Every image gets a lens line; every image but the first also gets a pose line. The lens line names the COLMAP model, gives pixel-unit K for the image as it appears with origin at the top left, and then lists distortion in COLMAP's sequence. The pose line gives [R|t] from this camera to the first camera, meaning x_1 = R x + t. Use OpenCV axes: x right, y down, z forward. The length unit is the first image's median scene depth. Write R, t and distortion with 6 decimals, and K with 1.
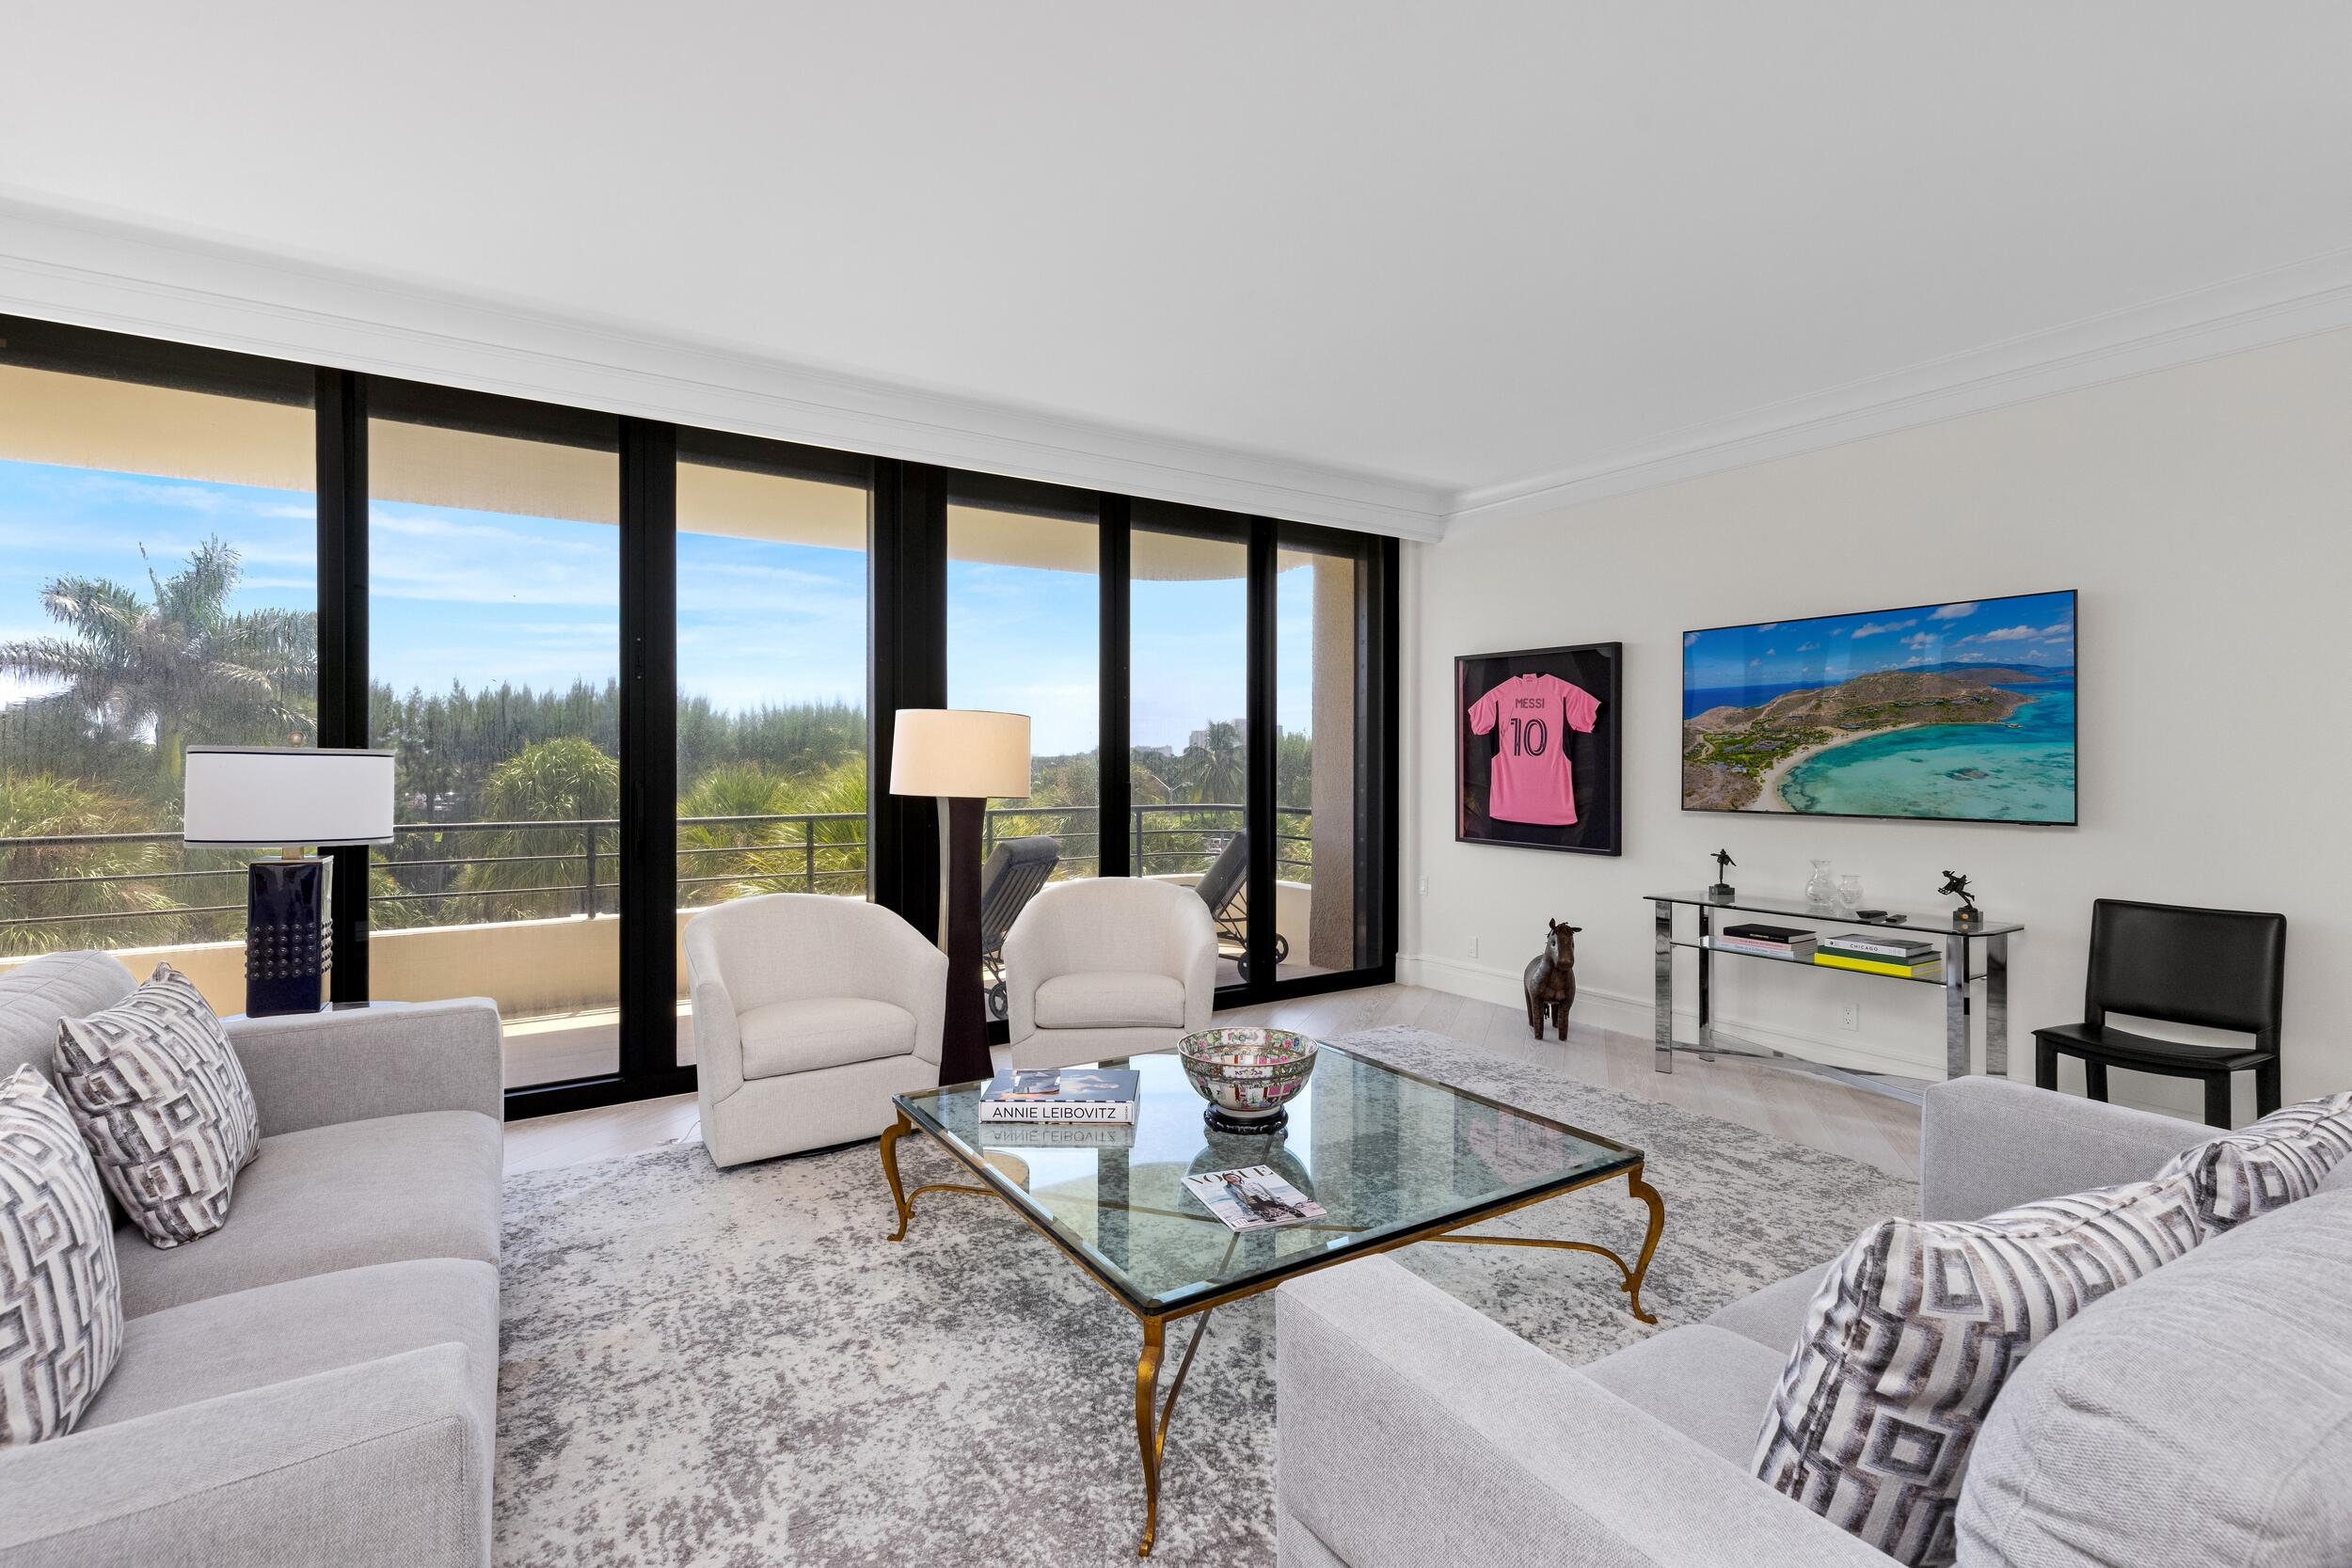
lens RADIAL K [[1080.2, 0, 1188.7], [0, 1080.2, 768.8], [0, 0, 1]] dist [0.002752, 0.001670]
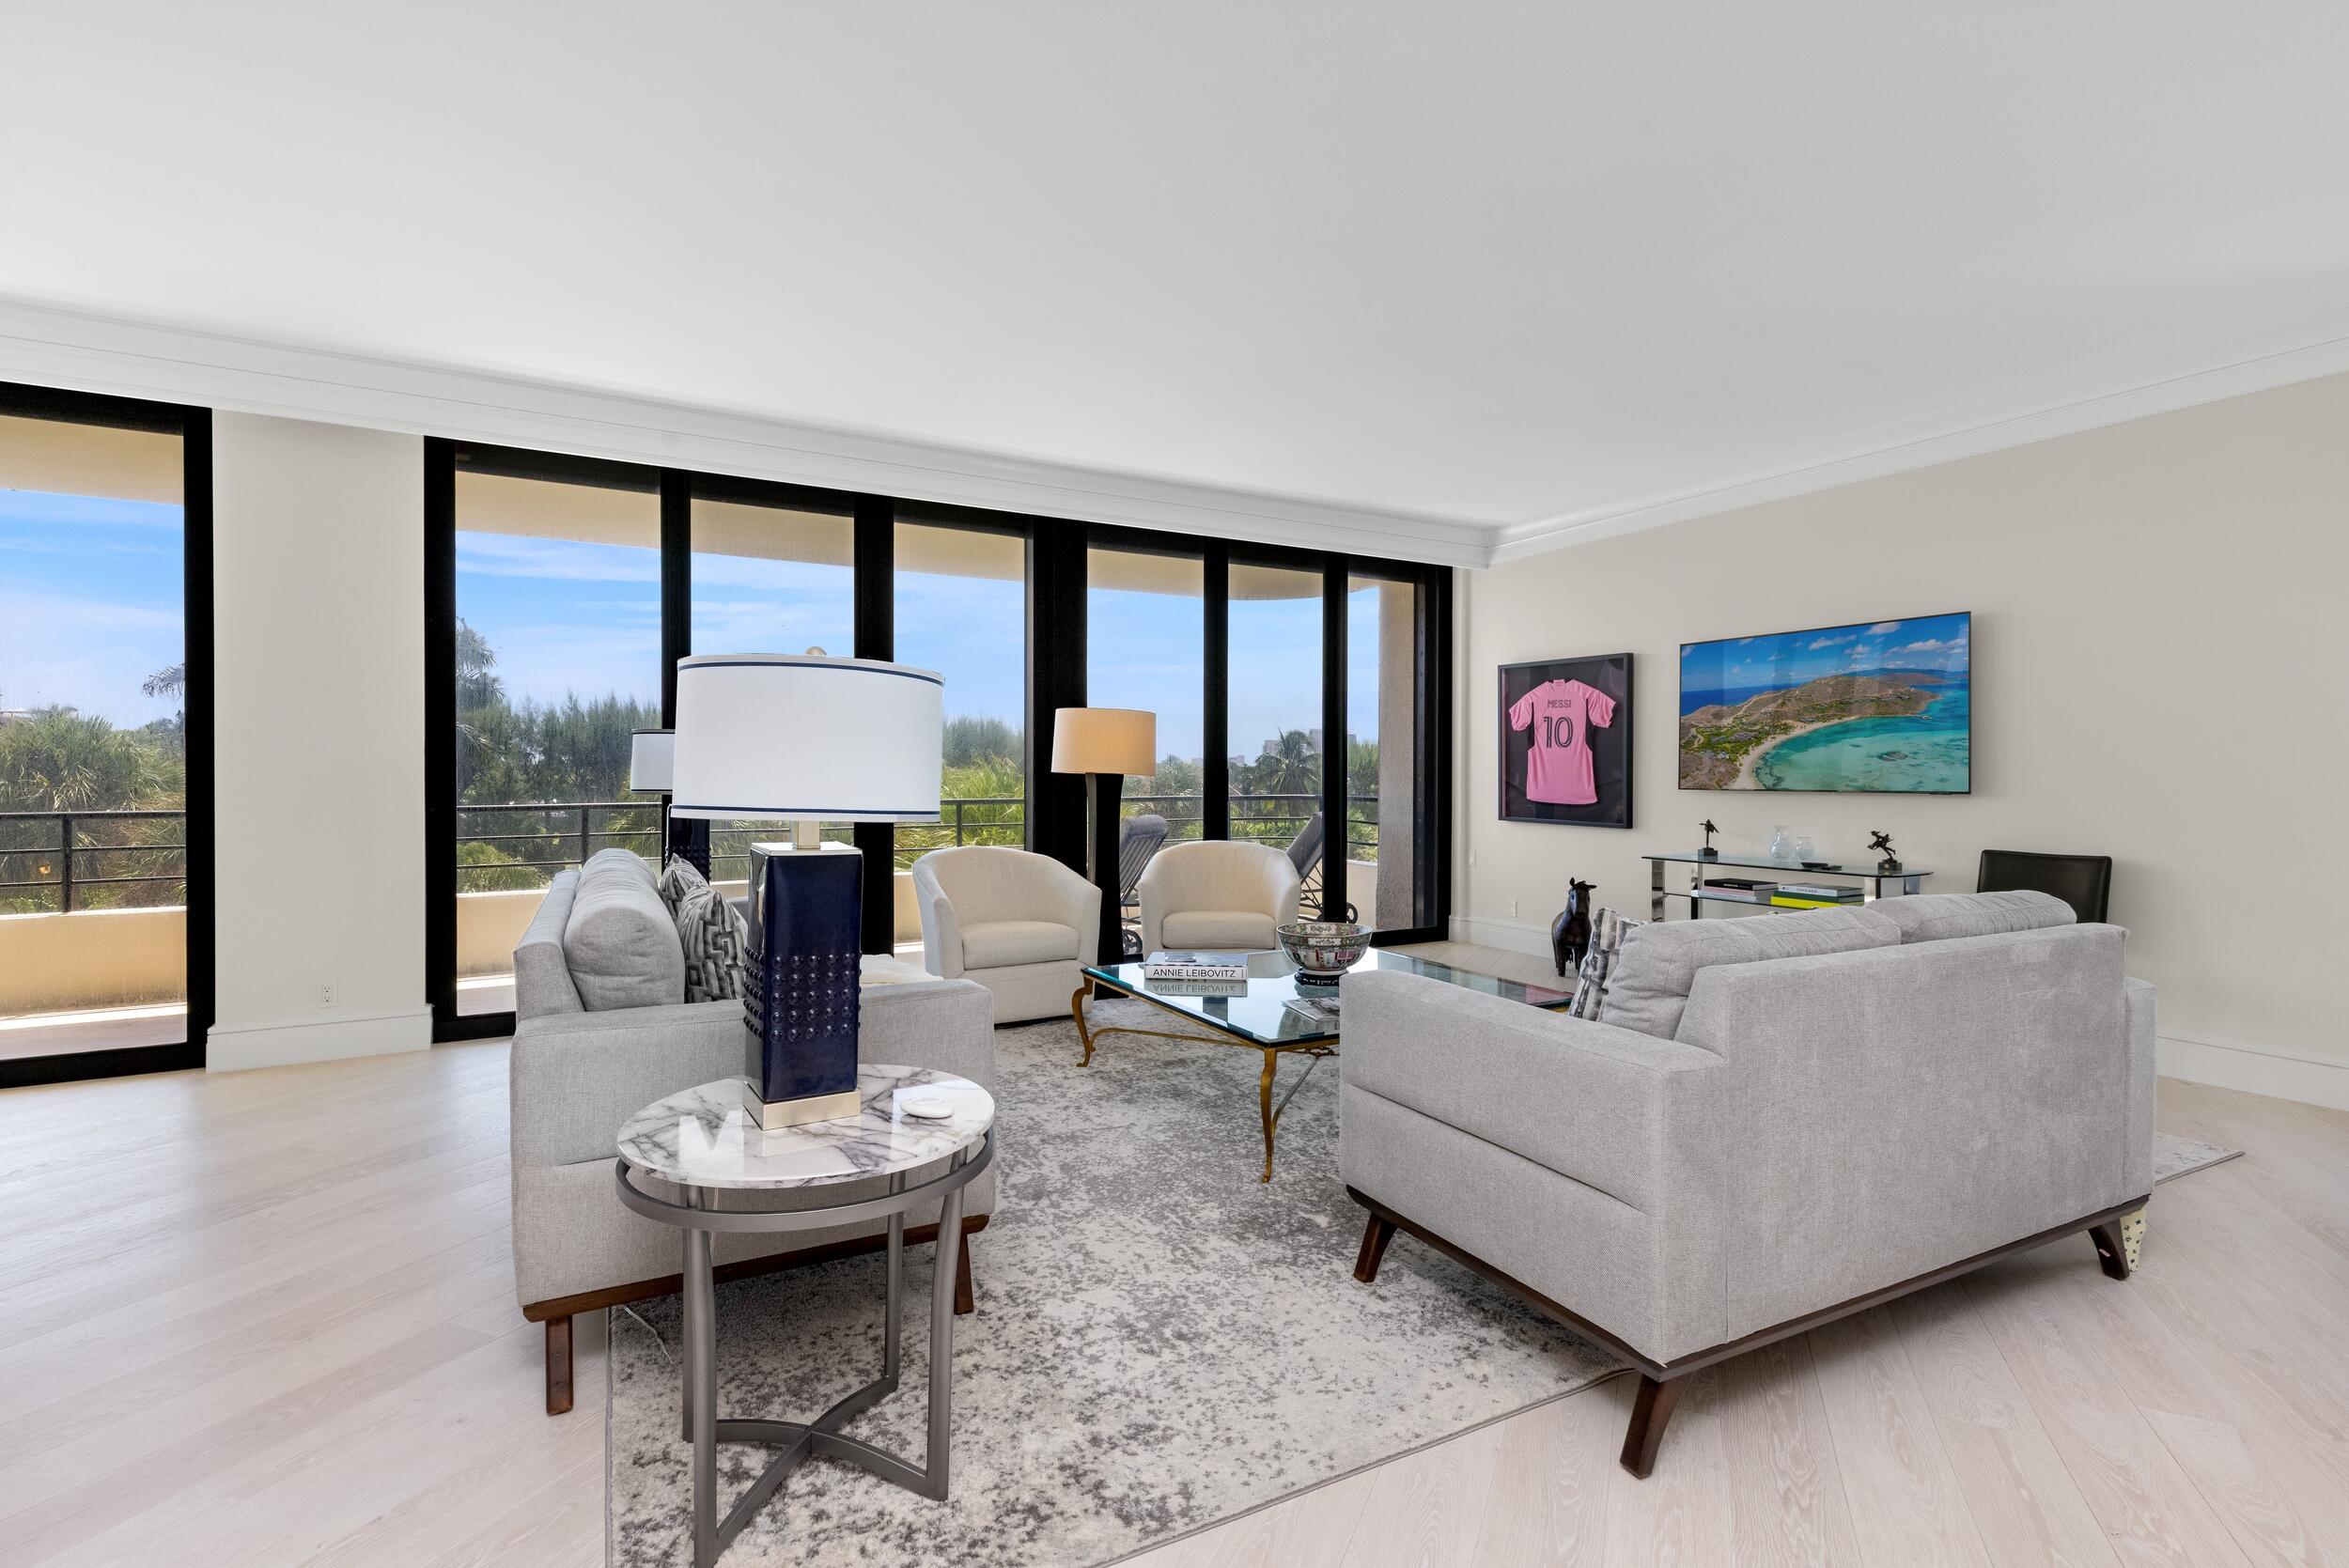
lens RADIAL K [[1078.9, 0, 1175.7], [0, 1078.9, 780.5], [0, 0, 1]] dist [0.002752, 0.001670]
pose [[0.996791, 0.002479, -0.080009, -0.018319], [-0.002282, 0.999994, 0.002546, 0.028286], [0.080015, -0.002355, 0.996791, -0.291935]]
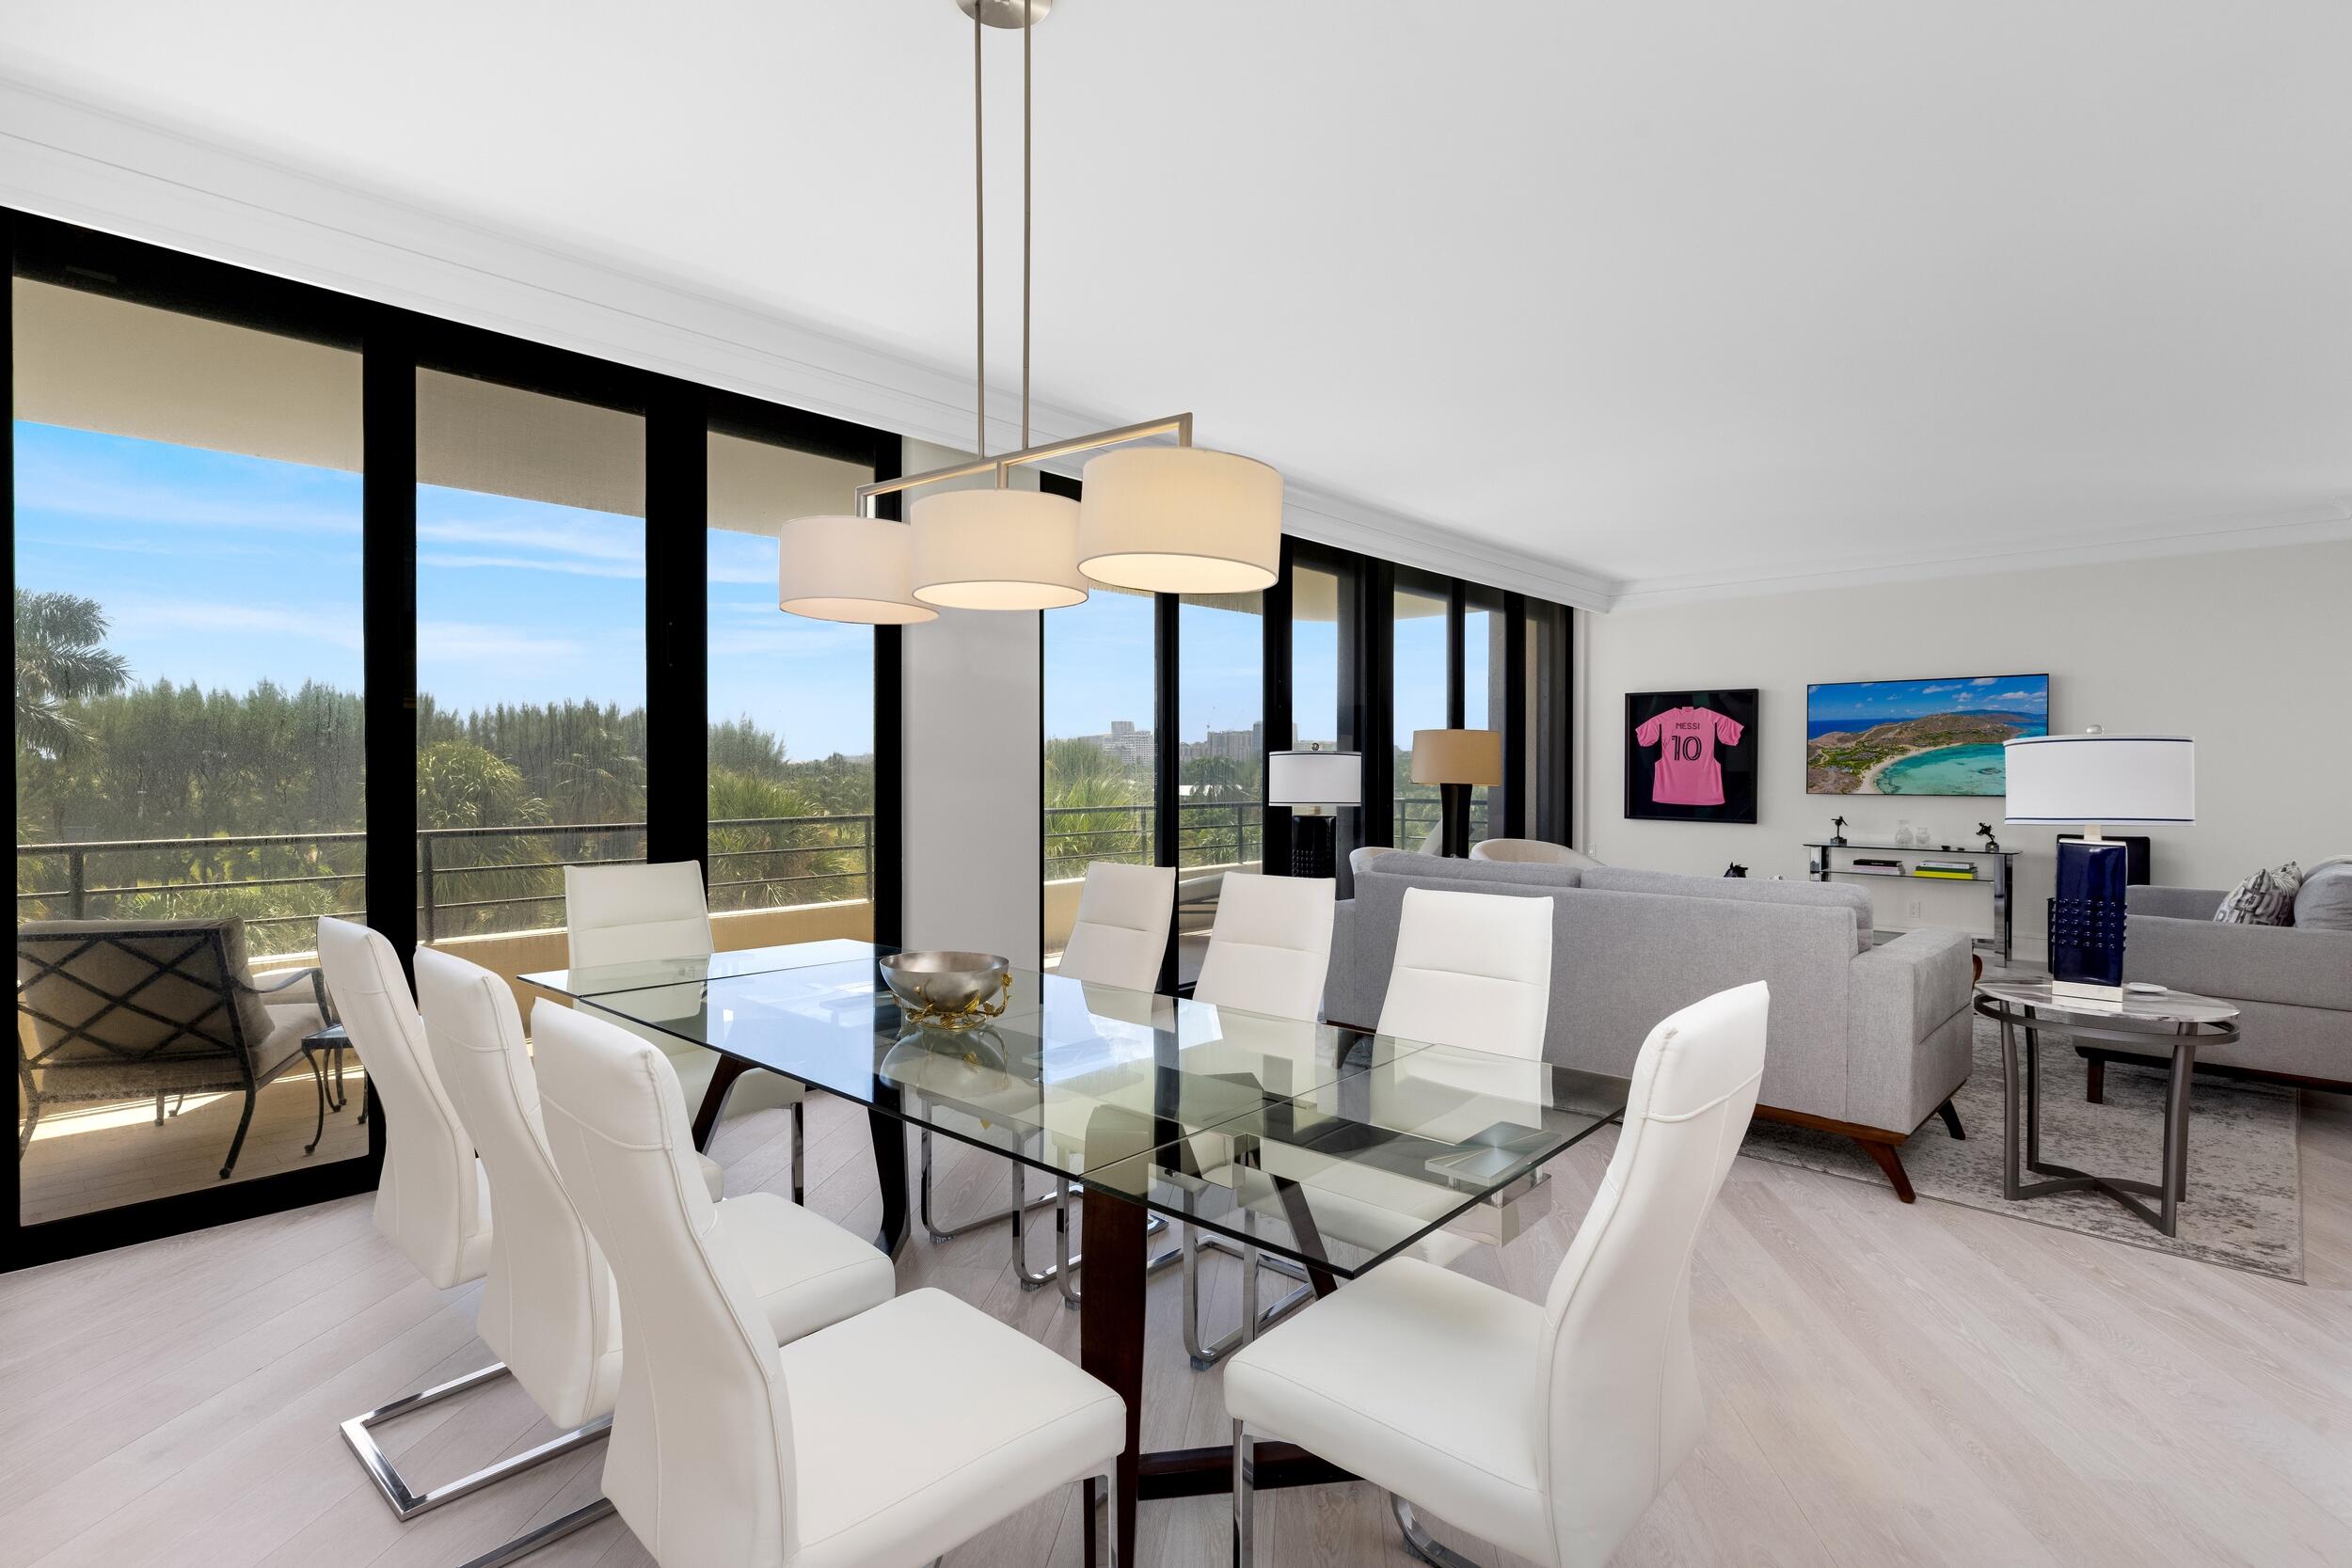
lens RADIAL K [[1142.2, 0, 1176.9], [0, 1142.2, 813.4], [0, 0, 1]] dist [-0.005822, 0.000507]
pose [[0.968447, -0.009061, 0.249056, -0.958567], [0.001204, 0.999497, 0.031682, 0.012727], [-0.249217, -0.030382, 0.967971, -0.465268]]
